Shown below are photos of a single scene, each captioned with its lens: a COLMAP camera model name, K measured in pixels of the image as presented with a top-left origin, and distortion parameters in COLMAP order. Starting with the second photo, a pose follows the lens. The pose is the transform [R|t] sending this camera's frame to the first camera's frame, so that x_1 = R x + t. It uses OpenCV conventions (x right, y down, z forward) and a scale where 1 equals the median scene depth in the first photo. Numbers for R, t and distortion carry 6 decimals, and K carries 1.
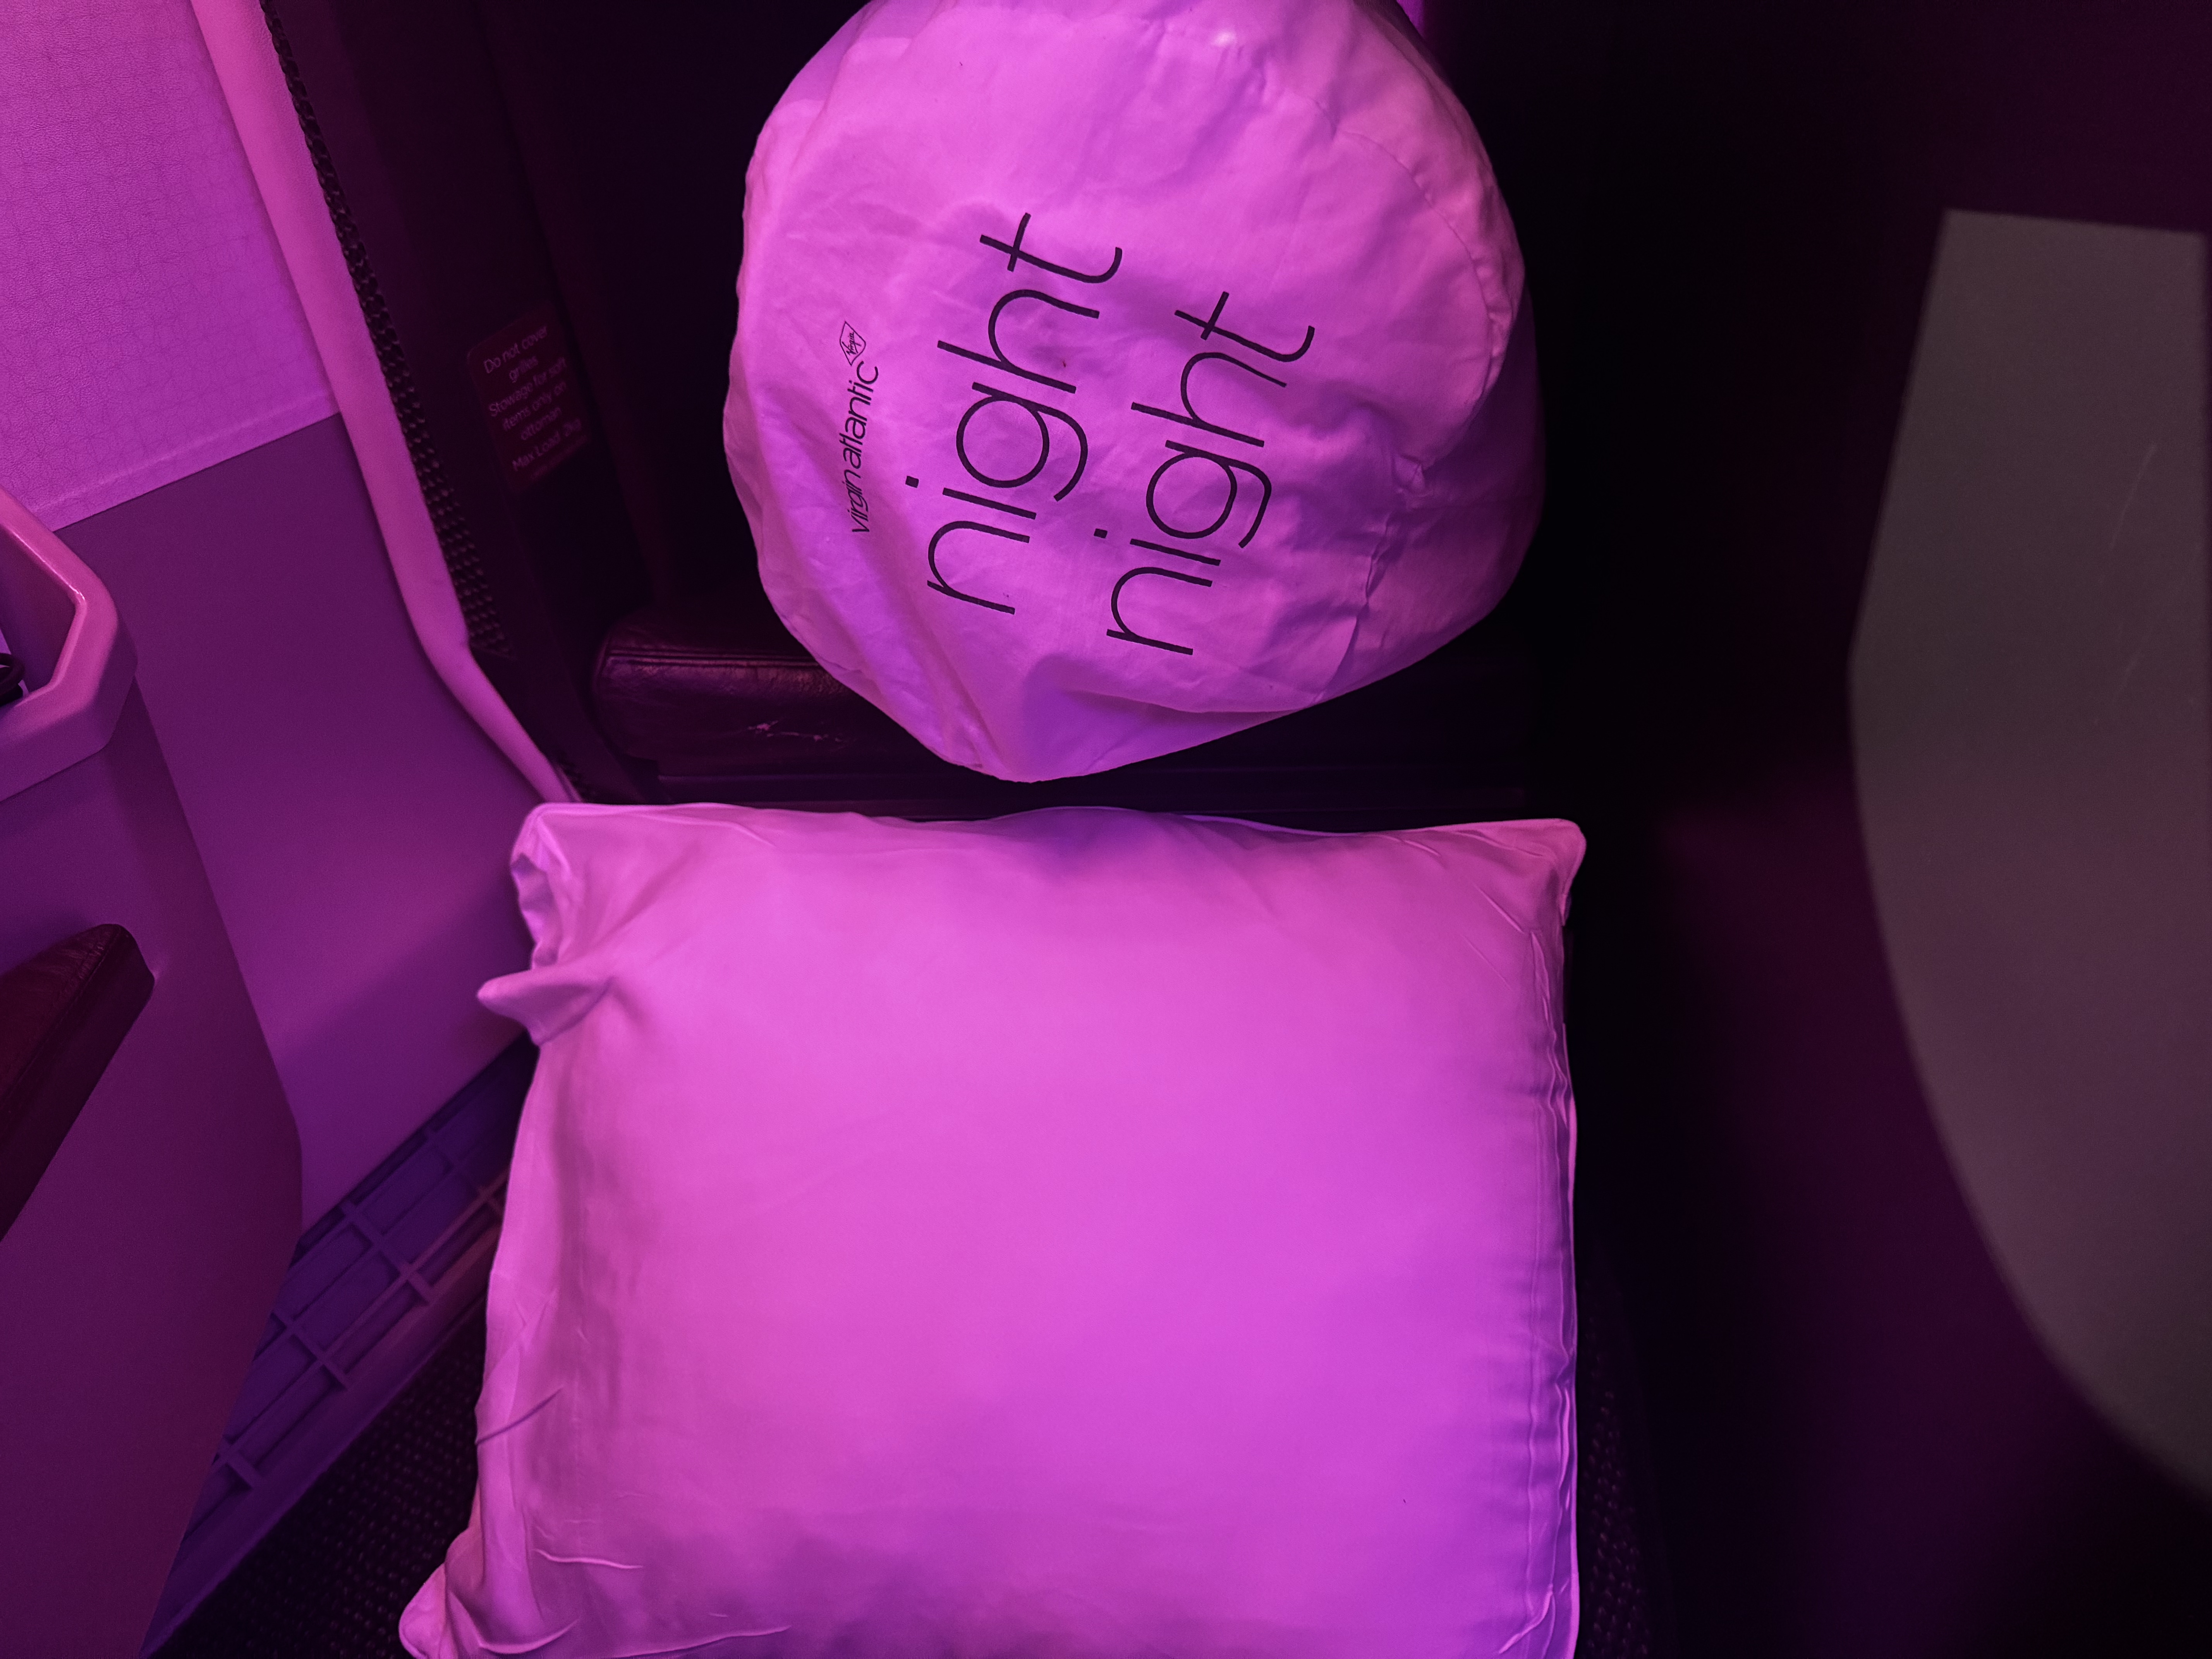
lens RADIAL K [[1552.1, 0, 1106.0], [0, 1552.1, 829.5], [0, 0, 1]] dist [0.002194, -0.000341]
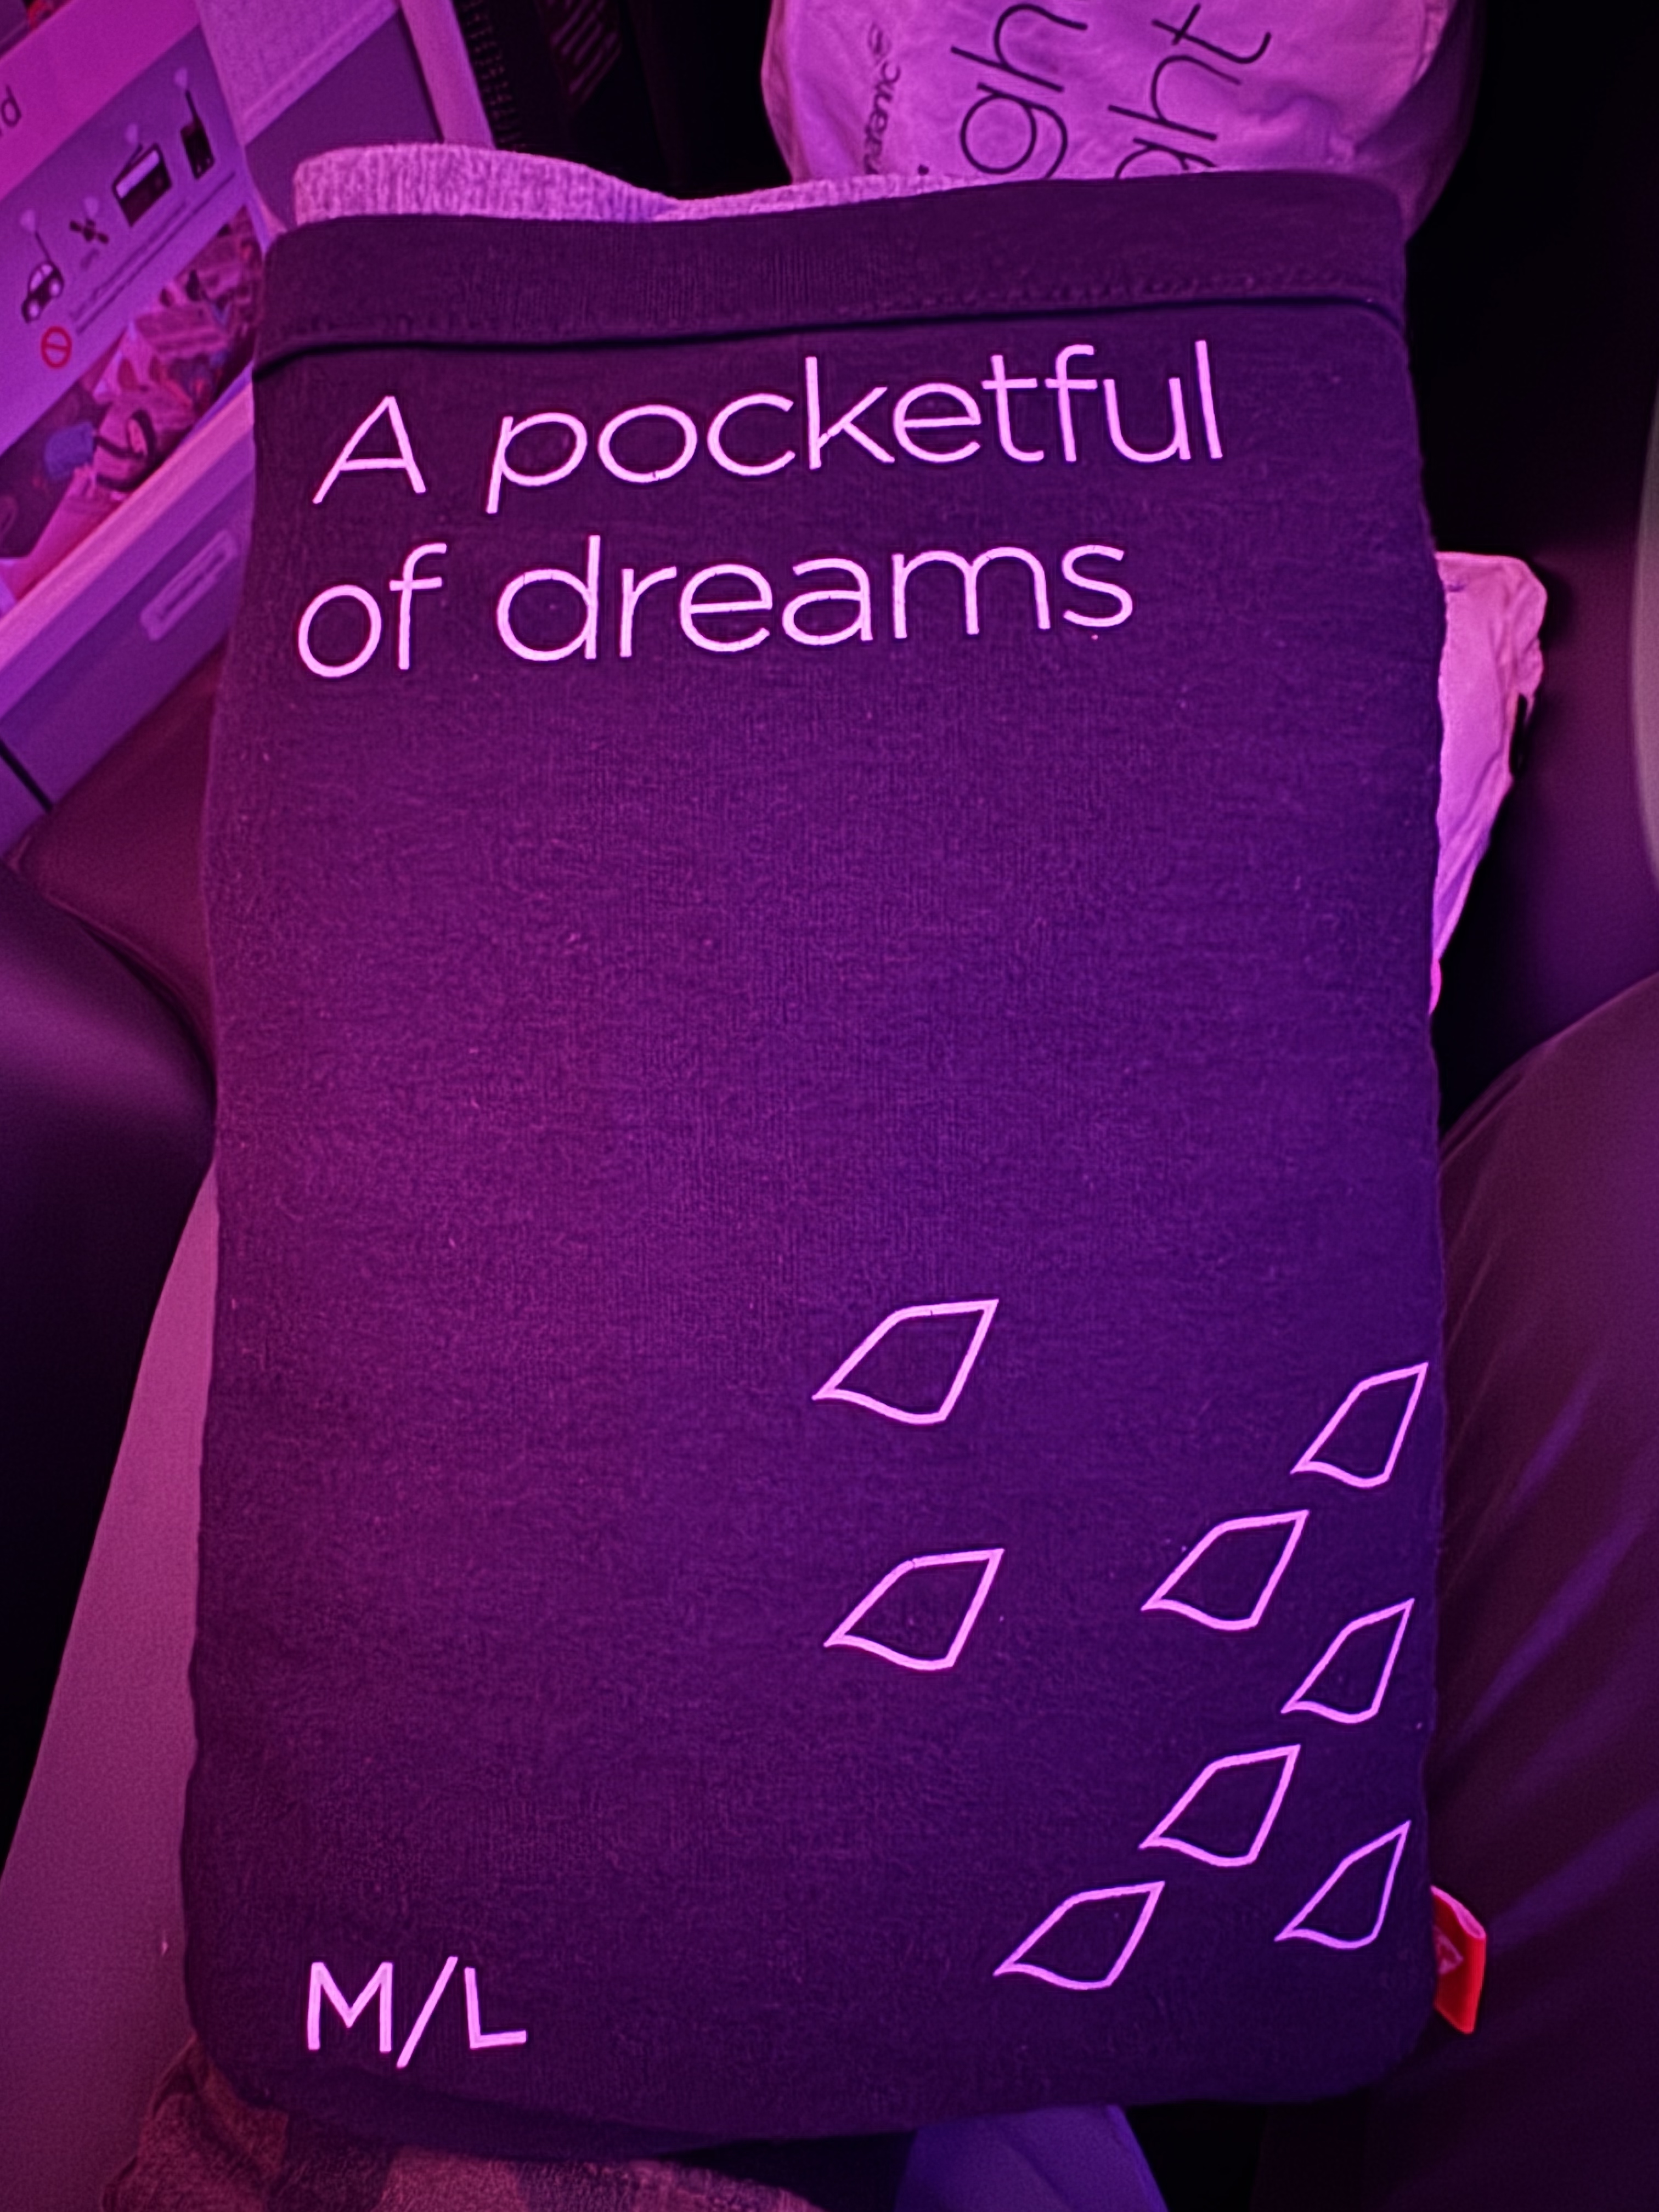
lens RADIAL K [[1532.2, 0, 829.5], [0, 1532.2, 1106.0], [0, 0, 1]] dist [0.005849, 0.002109]
pose [[0.992782, 0.065907, -0.100198, -0.027178], [-0.006466, 0.863665, 0.504024, -0.200081], [0.119756, -0.499738, 0.857858, -0.437996]]
